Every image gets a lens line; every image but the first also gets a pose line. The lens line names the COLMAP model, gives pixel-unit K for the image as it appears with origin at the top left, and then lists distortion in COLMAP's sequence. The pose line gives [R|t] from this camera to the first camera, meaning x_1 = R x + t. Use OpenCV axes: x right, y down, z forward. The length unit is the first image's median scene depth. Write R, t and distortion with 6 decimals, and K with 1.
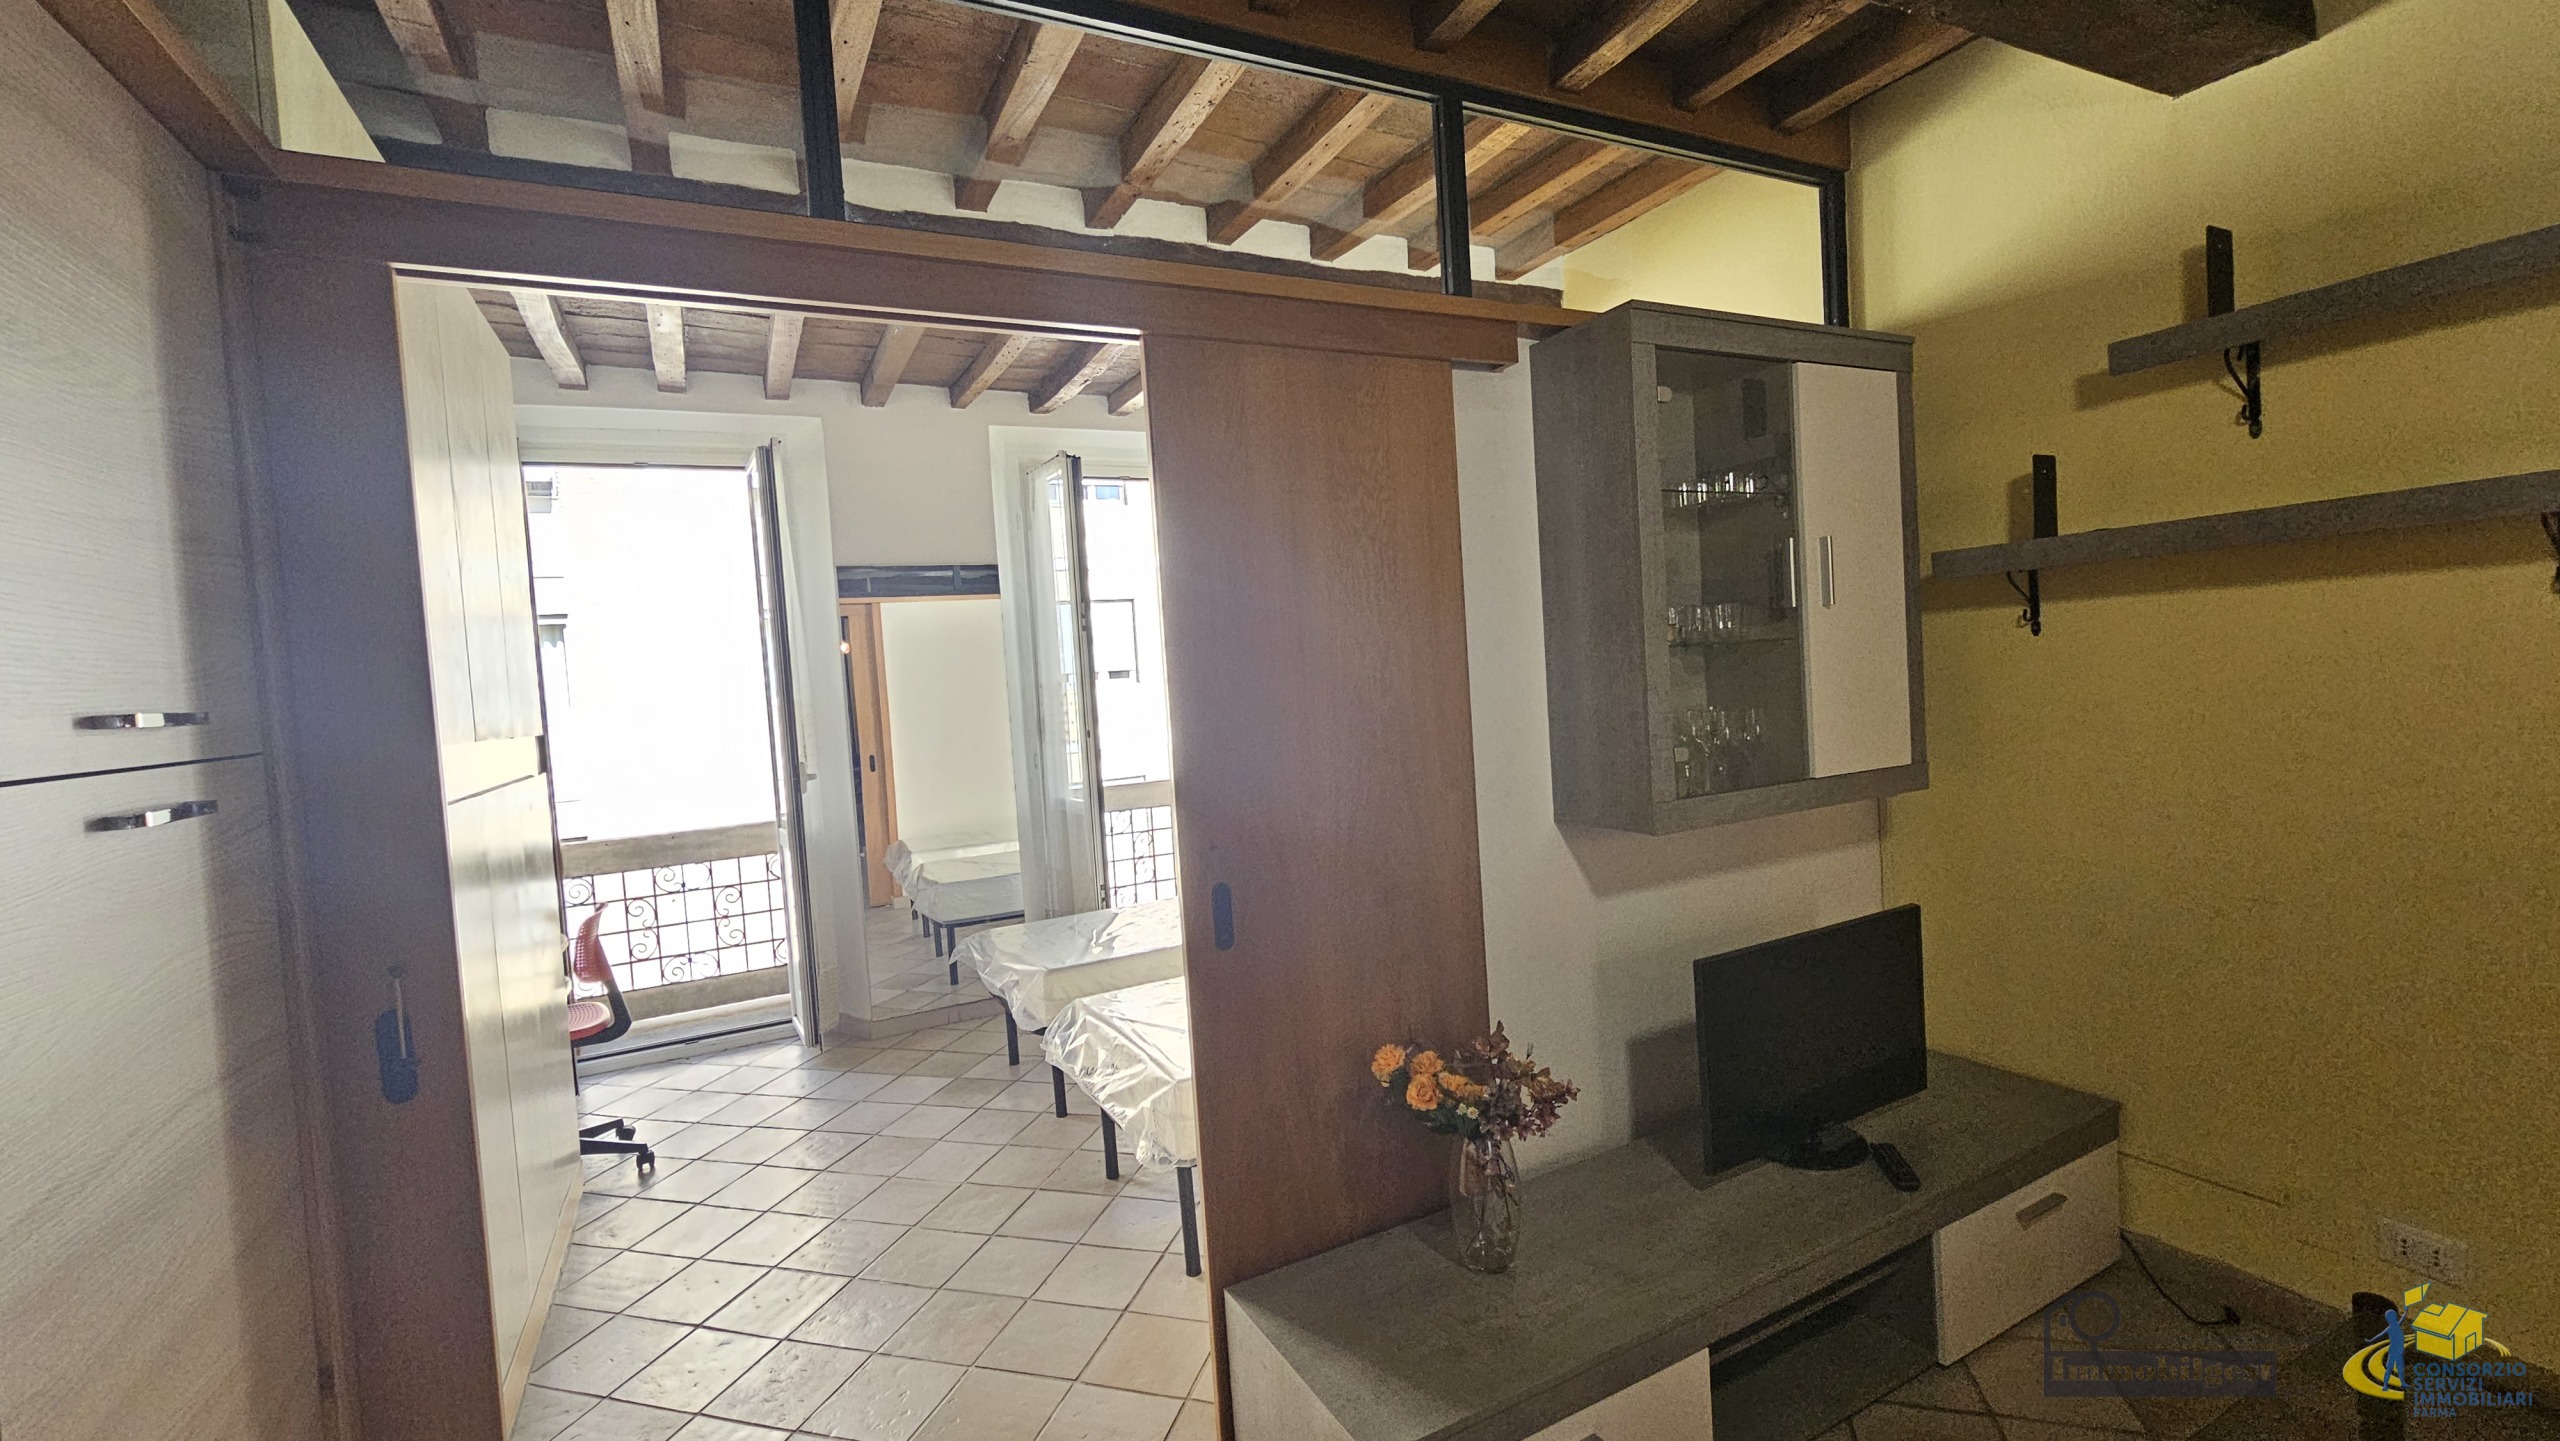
lens RADIAL K [[1061.3, 0, 1235.4], [0, 1061.3, 712.4], [0, 0, 1]] dist [-0.002832, 0.002860]
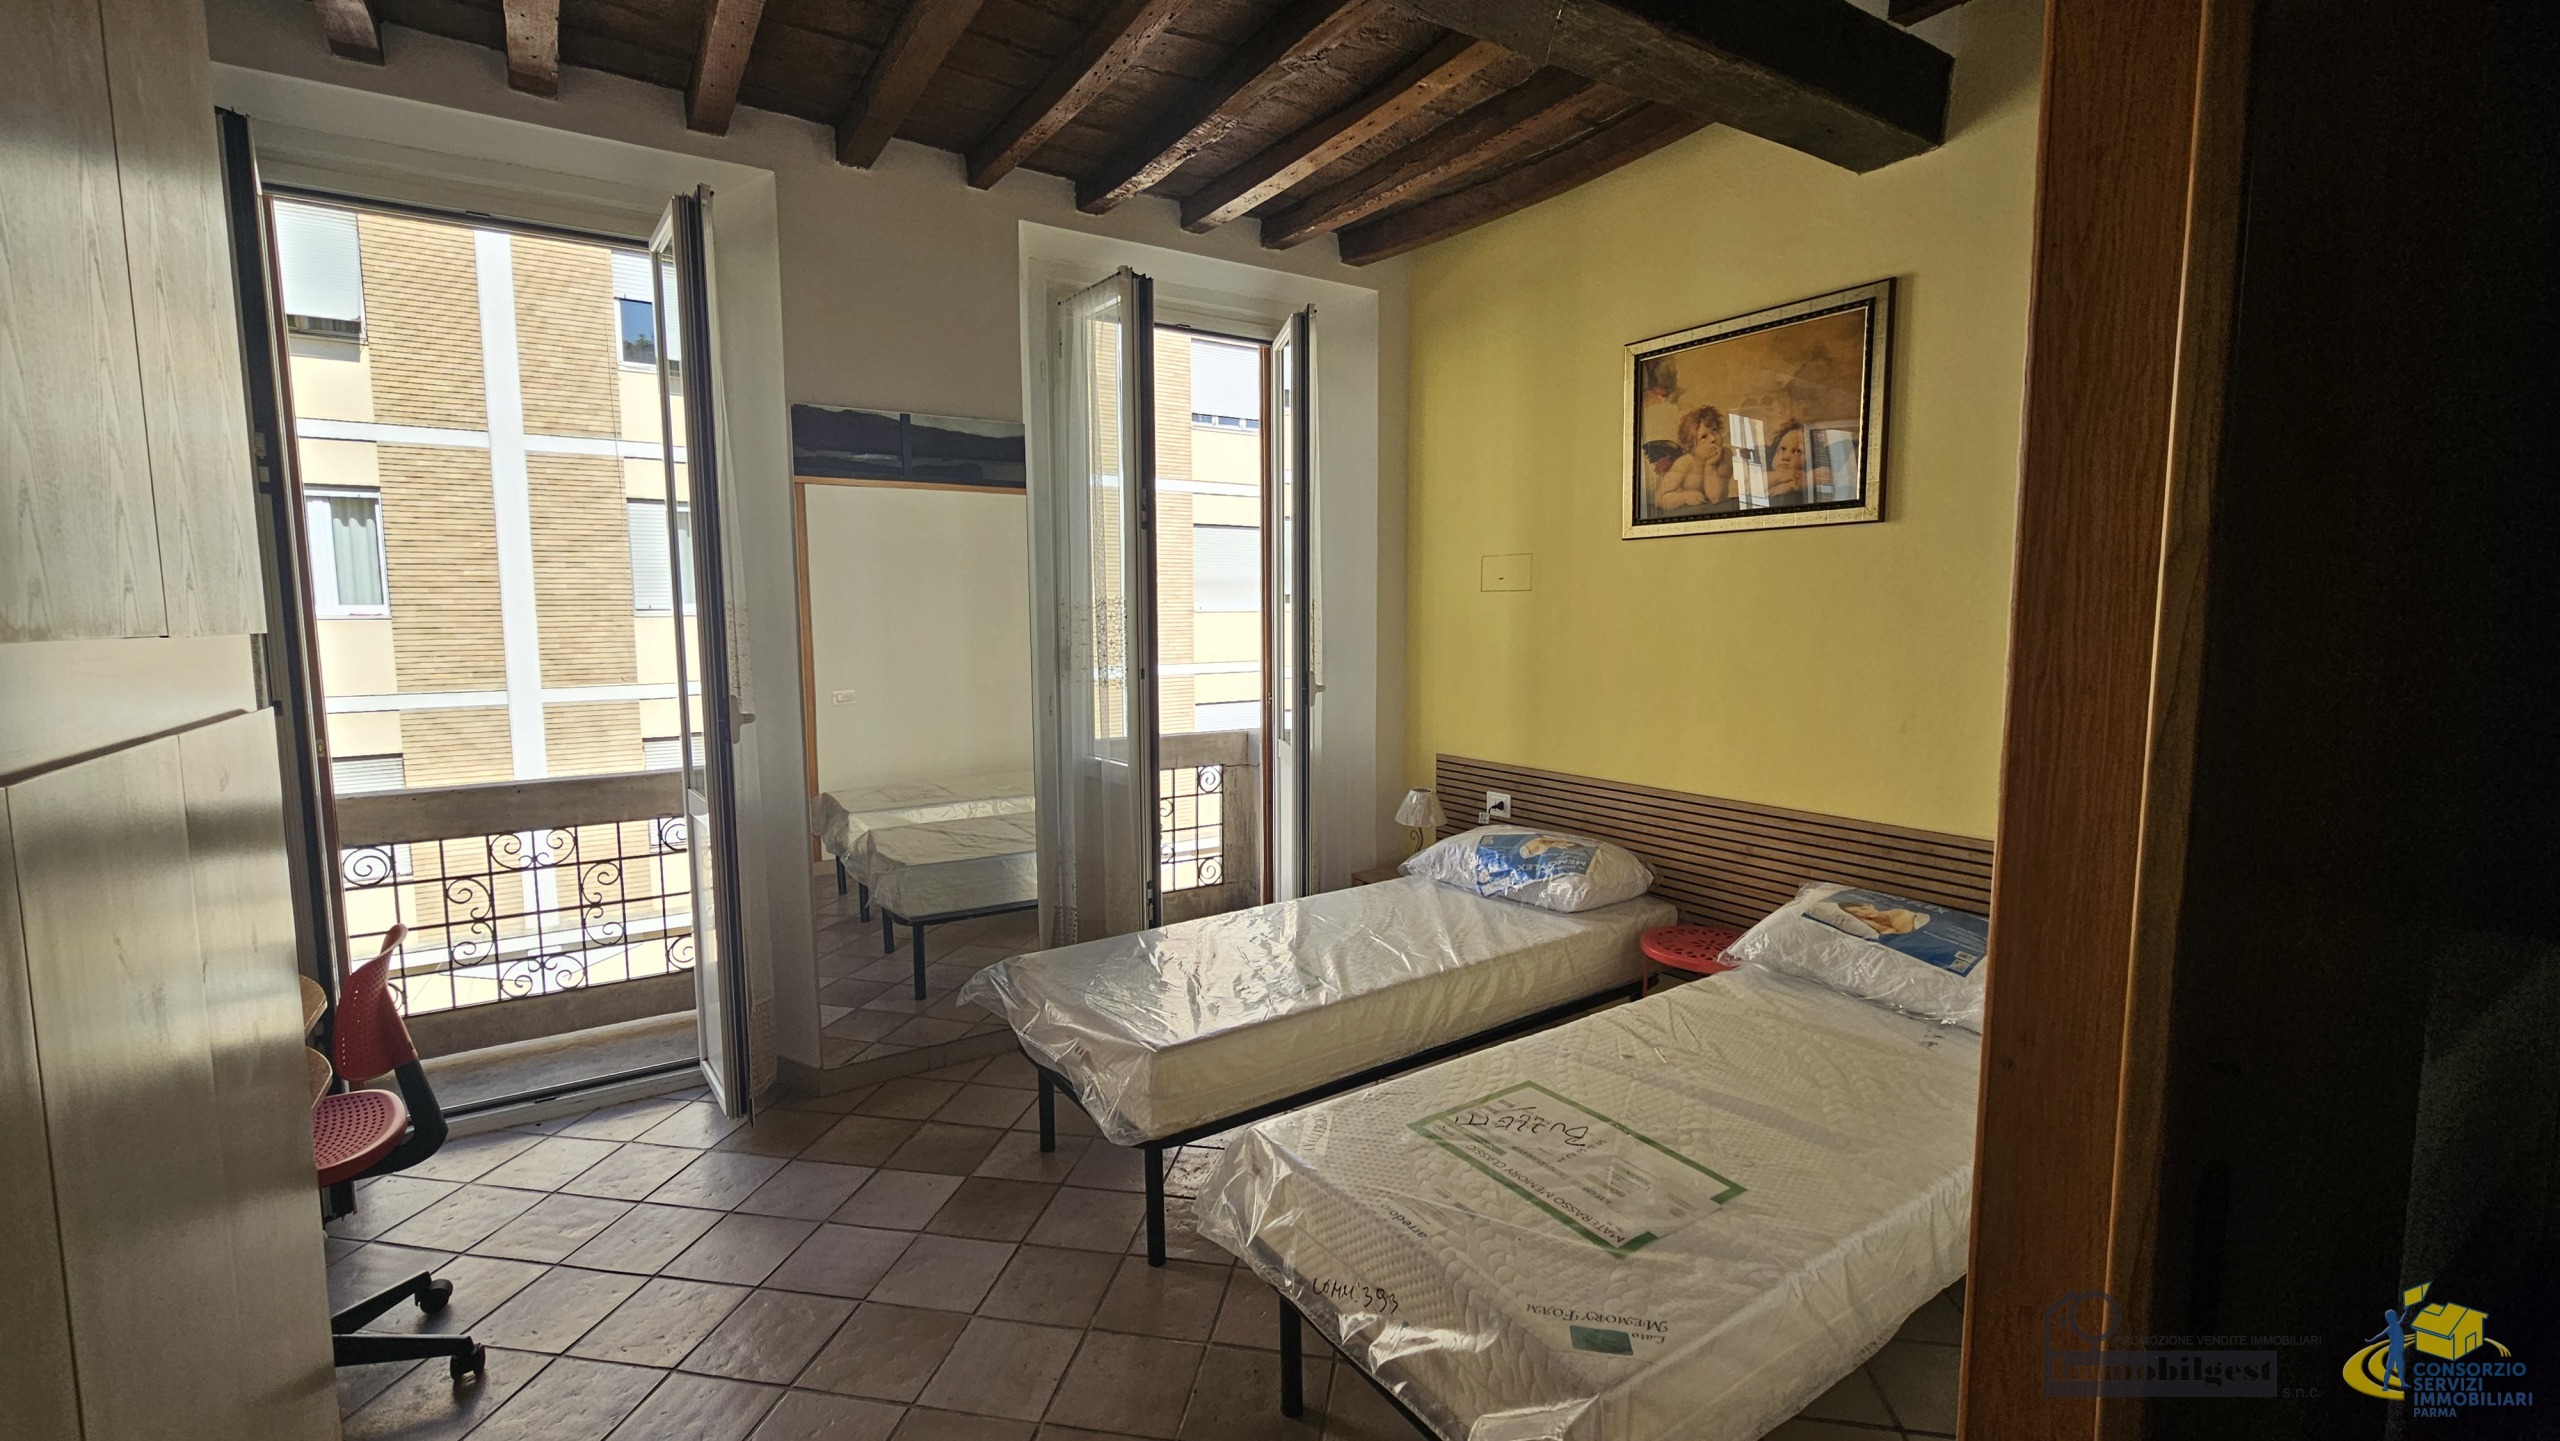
lens RADIAL K [[1061.3, 0, 1239.9], [0, 1061.3, 711.9], [0, 0, 1]] dist [-0.002832, 0.002860]
pose [[0.992084, 0.048204, 0.115959, -0.152577], [-0.054765, 0.997034, 0.054077, 0.003517], [-0.113009, -0.060000, 0.991781, 0.274471]]
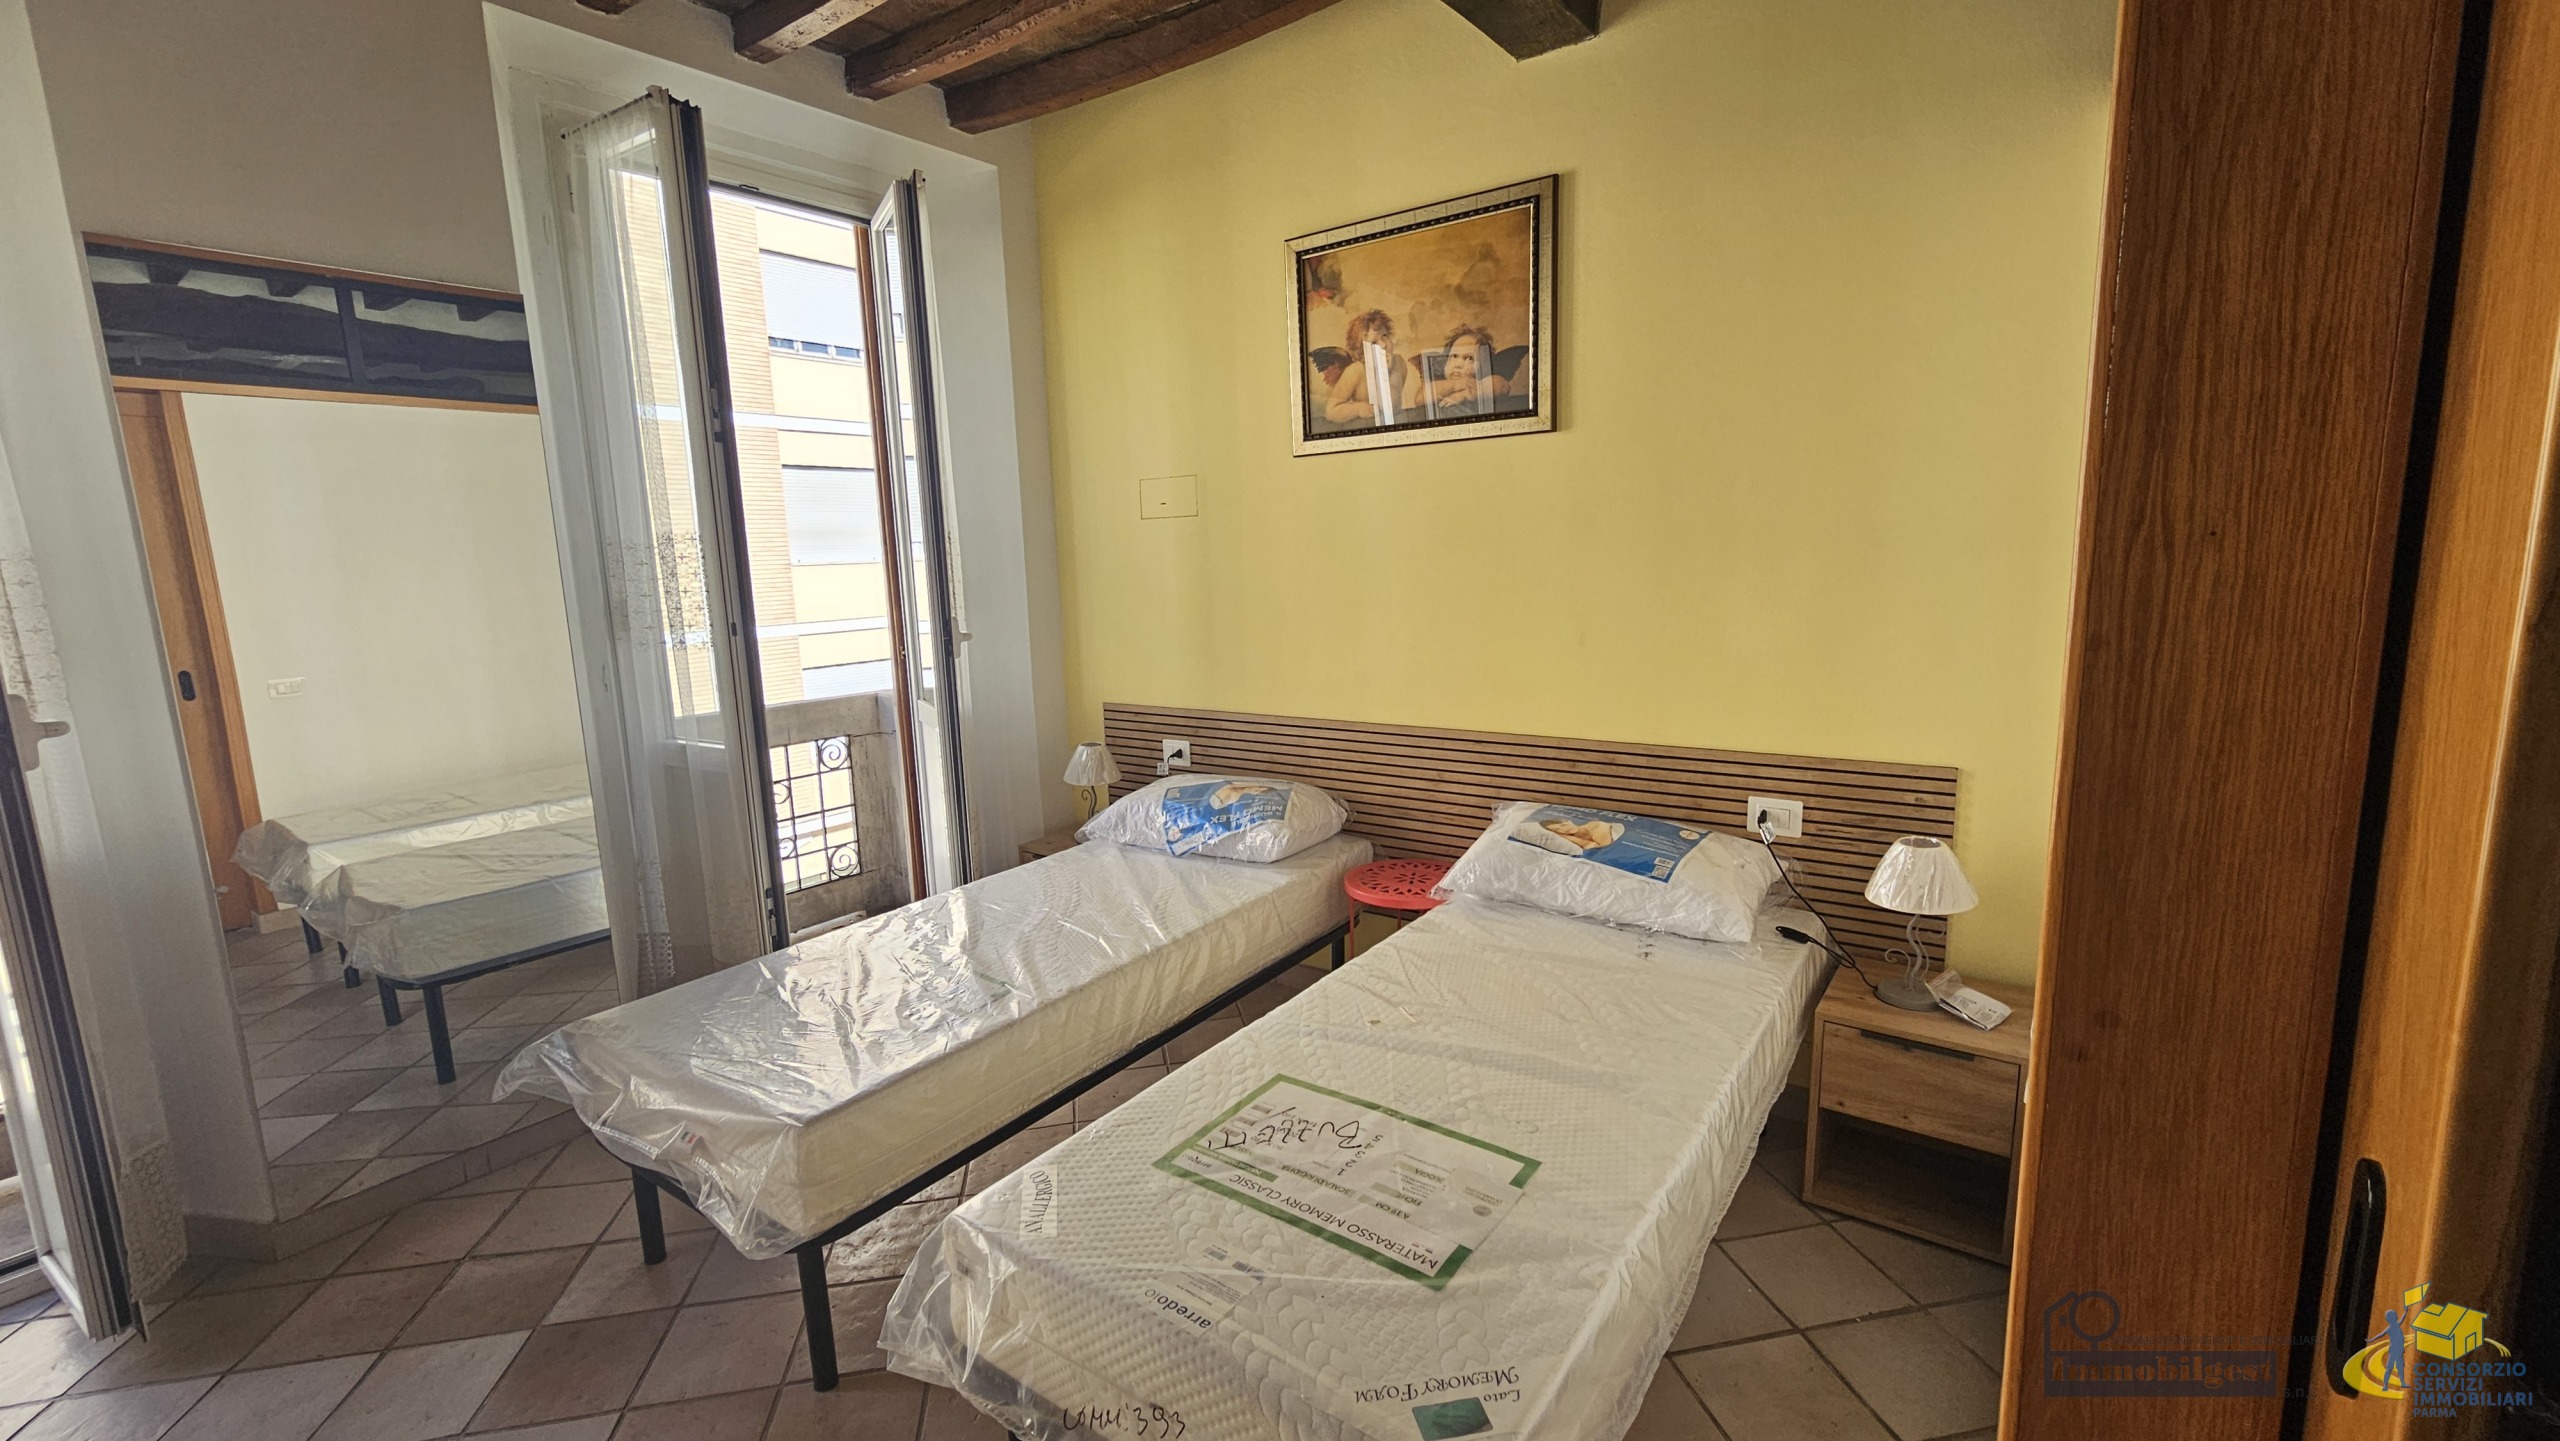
lens RADIAL K [[1061.3, 0, 1260.4], [0, 1061.3, 719.6], [0, 0, 1]] dist [-0.002832, 0.002860]
pose [[0.885754, -0.037585, 0.462630, -0.150801], [-0.008077, 0.995317, 0.096327, 0.011233], [-0.464084, -0.089059, 0.881303, 0.363419]]
